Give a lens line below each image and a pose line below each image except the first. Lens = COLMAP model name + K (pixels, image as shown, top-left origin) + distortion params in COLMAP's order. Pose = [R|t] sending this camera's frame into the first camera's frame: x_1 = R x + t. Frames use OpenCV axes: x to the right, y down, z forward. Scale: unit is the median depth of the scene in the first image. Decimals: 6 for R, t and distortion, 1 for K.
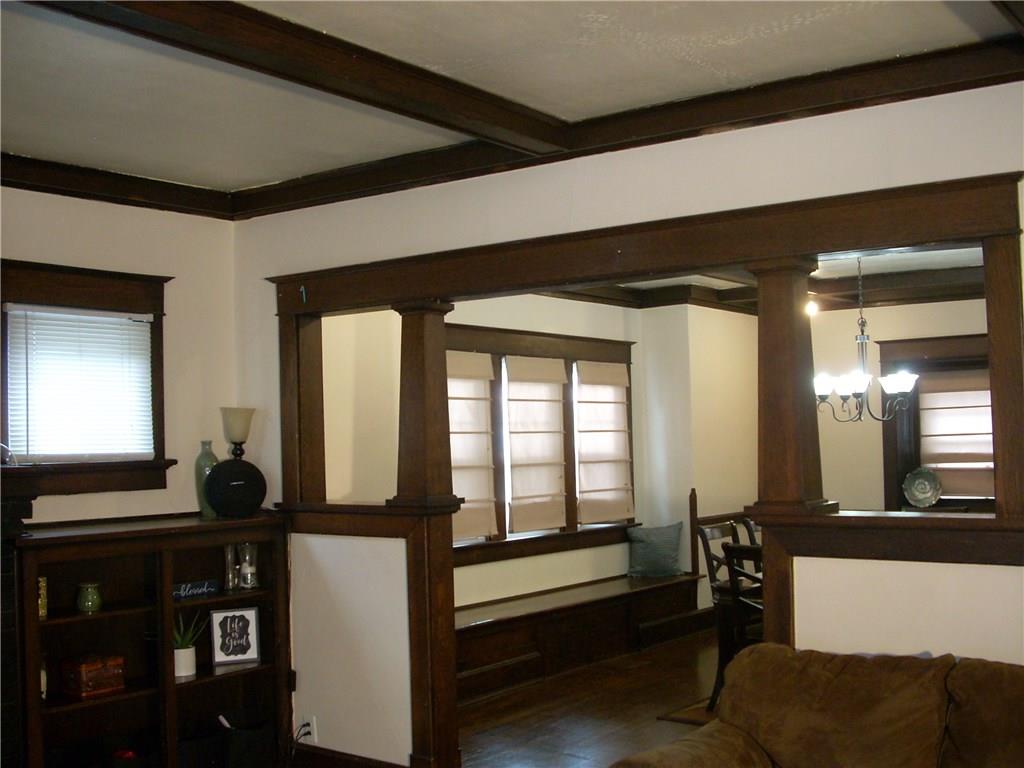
lens RADIAL K [[1154.8, 0, 512.0], [0, 1154.8, 384.0], [0, 0, 1]] dist [-0.145862, 0.074732]
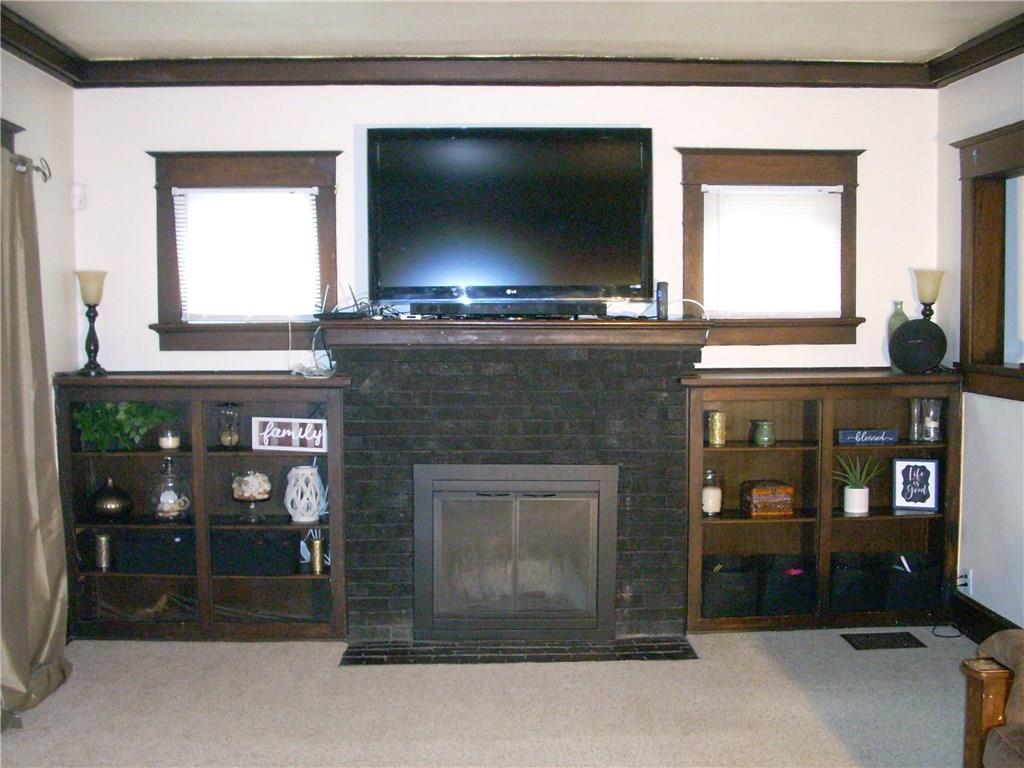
lens RADIAL K [[1154.8, 0, 512.0], [0, 1154.8, 384.0], [0, 0, 1]] dist [-0.145862, 0.074732]
pose [[0.634342, 0.070970, -0.769788, 0.331880], [0.029233, 0.992862, 0.115626, -0.007011], [0.772499, -0.095850, 0.627740, 0.045235]]
